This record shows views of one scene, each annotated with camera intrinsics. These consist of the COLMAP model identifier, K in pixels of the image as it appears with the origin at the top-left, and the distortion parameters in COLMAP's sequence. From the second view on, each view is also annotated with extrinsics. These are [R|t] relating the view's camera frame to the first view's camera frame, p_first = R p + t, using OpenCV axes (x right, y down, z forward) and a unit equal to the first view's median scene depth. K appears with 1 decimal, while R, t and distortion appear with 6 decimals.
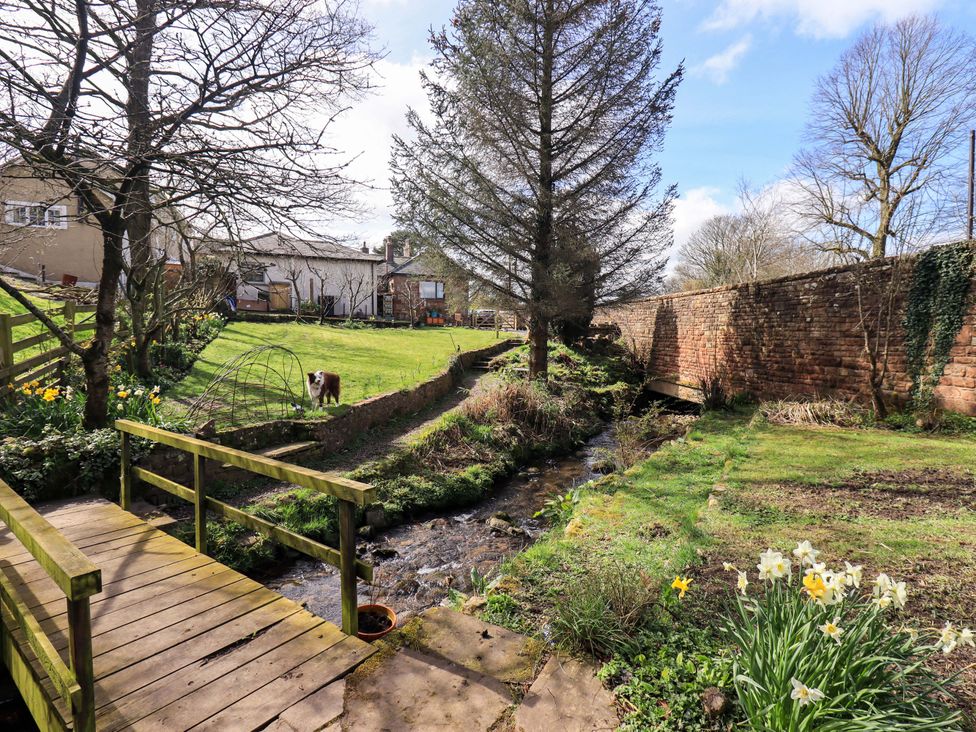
lens RADIAL K [[514.2, 0, 488.3], [0, 514.2, 365.0], [0, 0, 1]] dist [0.007482, -0.003088]
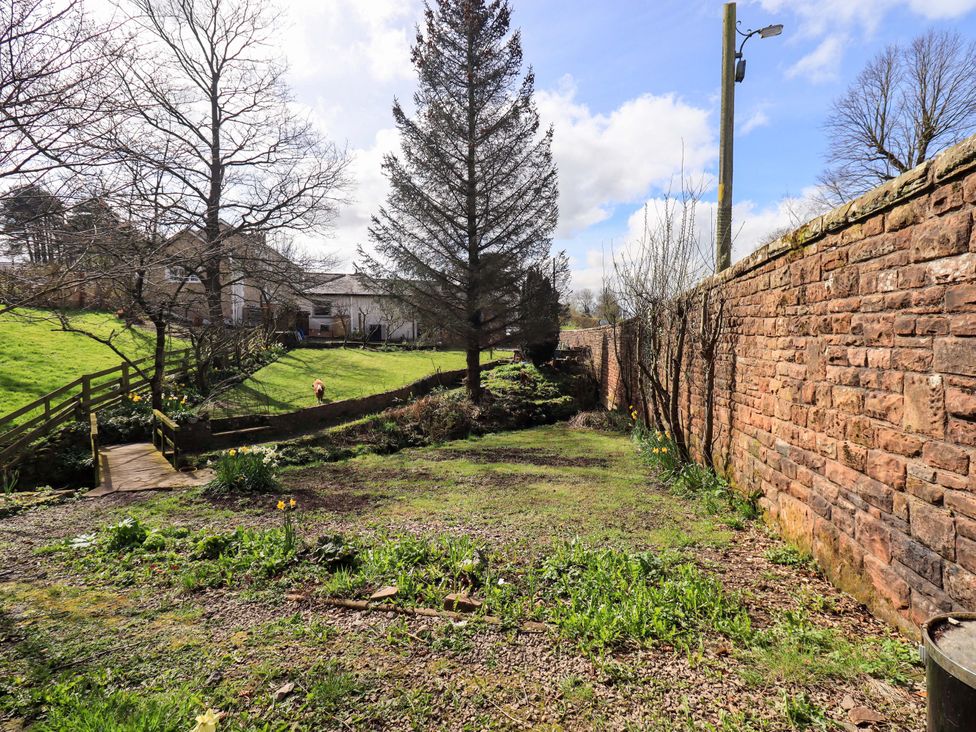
lens RADIAL K [[514.2, 0, 487.5], [0, 514.2, 367.2], [0, 0, 1]] dist [0.007482, -0.003088]
pose [[0.973375, 0.001870, -0.229211, 0.335946], [-0.005382, 0.999878, -0.014697, -0.015599], [0.229156, 0.015539, 0.973266, -0.246119]]
